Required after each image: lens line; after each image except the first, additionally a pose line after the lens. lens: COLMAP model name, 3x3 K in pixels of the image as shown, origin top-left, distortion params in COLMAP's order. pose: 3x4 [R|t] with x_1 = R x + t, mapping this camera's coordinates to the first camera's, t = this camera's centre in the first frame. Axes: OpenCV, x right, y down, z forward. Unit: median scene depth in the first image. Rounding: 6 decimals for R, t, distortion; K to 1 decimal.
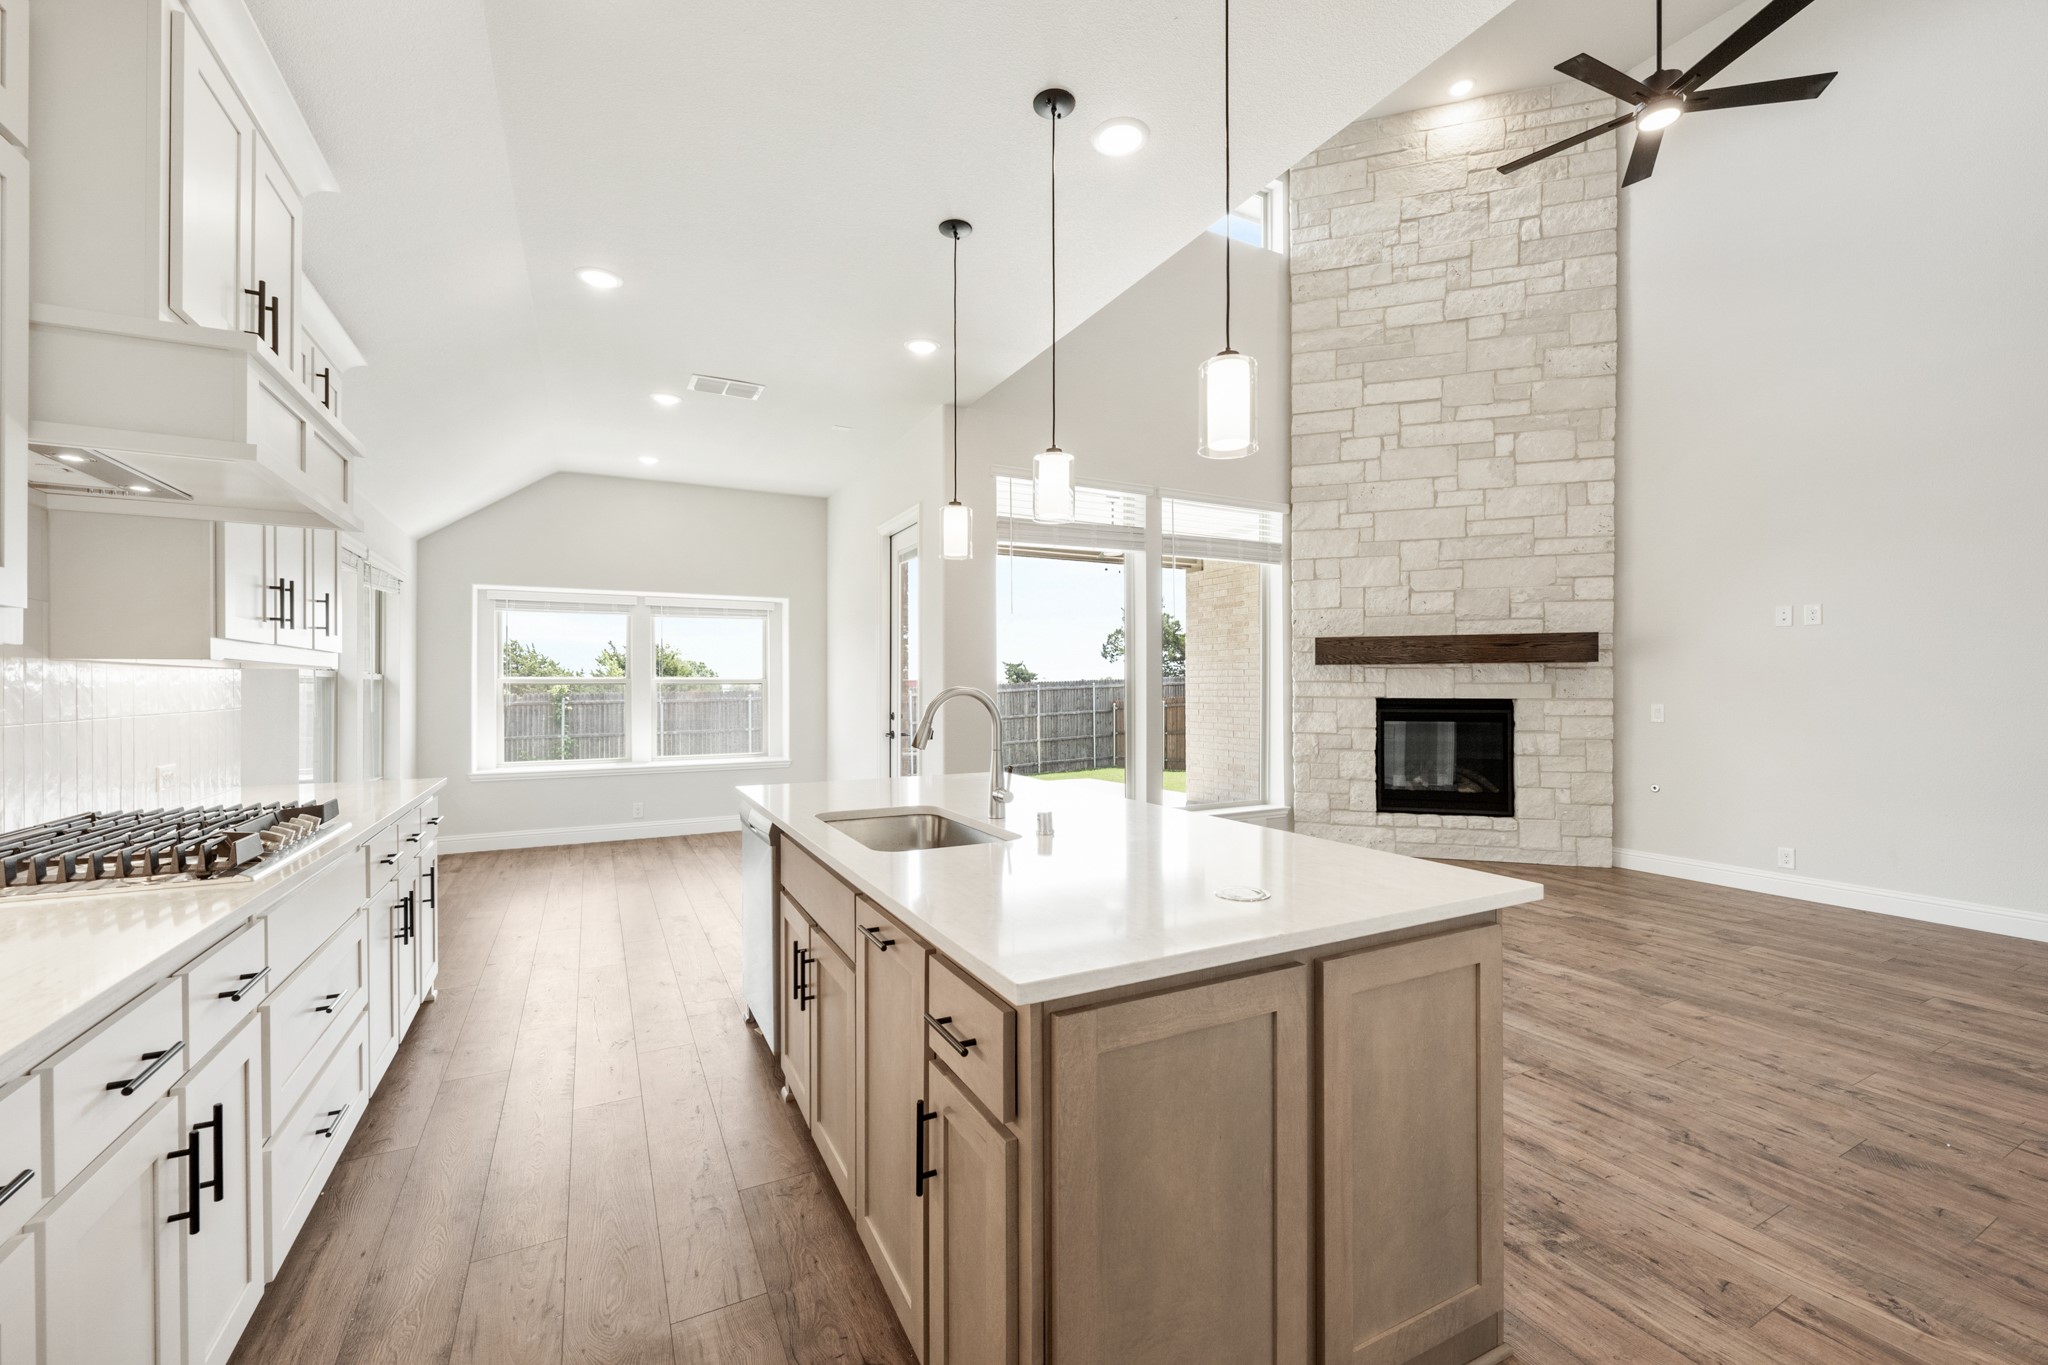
lens RADIAL K [[862.4, 0, 1024.0], [0, 862.4, 682.5], [0, 0, 1]] dist [-0.000717, 0.000264]
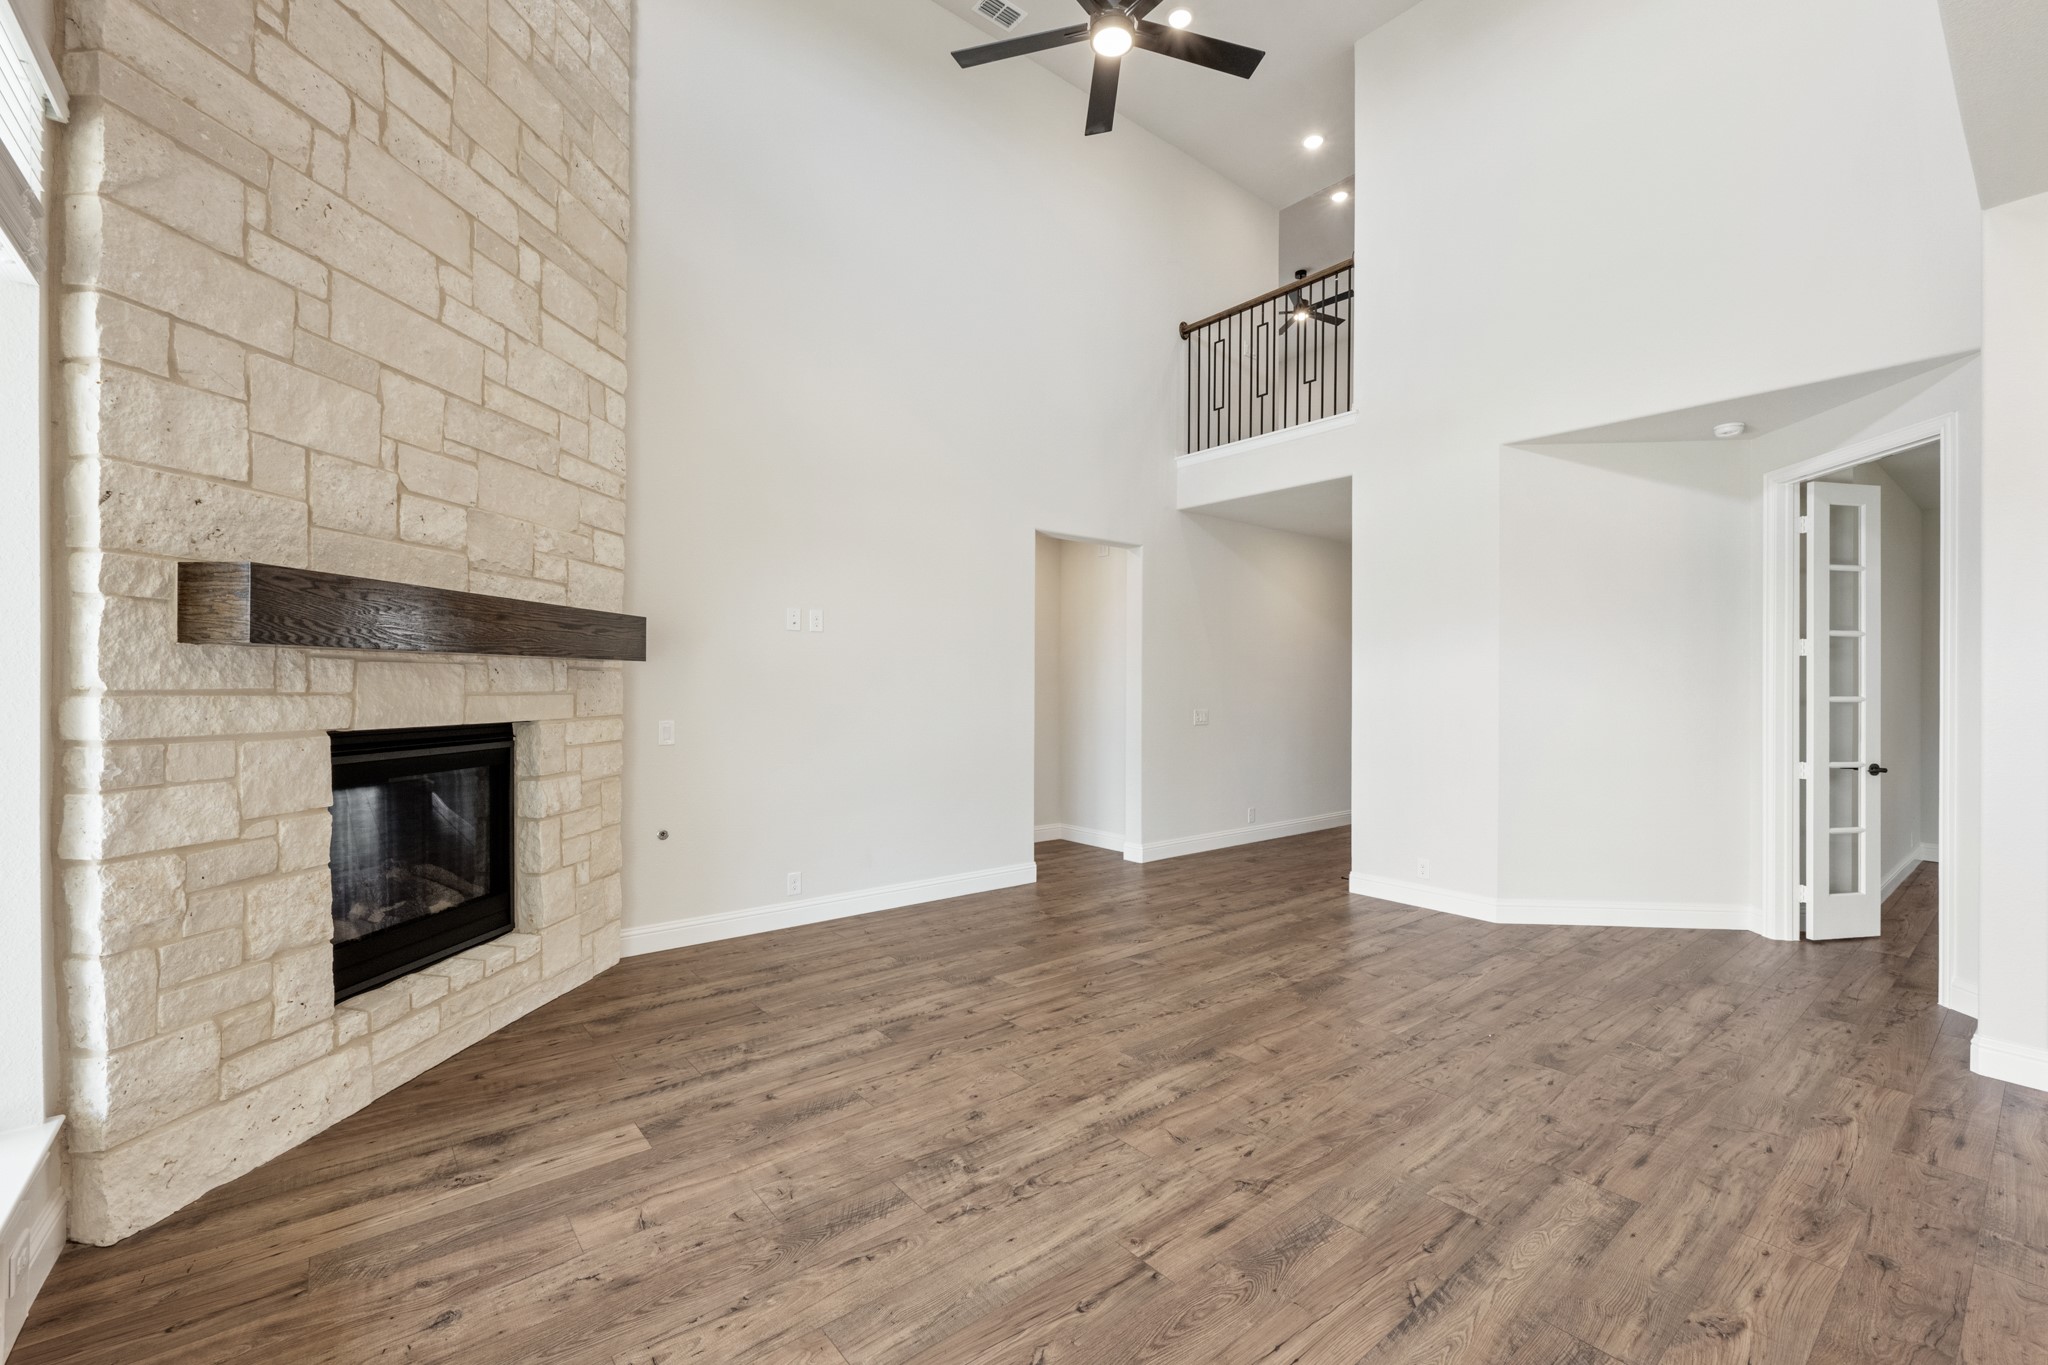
lens RADIAL K [[862.4, 0, 1024.0], [0, 862.4, 682.5], [0, 0, 1]] dist [-0.000717, 0.000264]
pose [[-0.209042, 0.001282, 0.977906, -0.054207], [-0.012509, 0.999914, -0.003985, -0.008143], [-0.977827, -0.013066, -0.209008, 0.810982]]
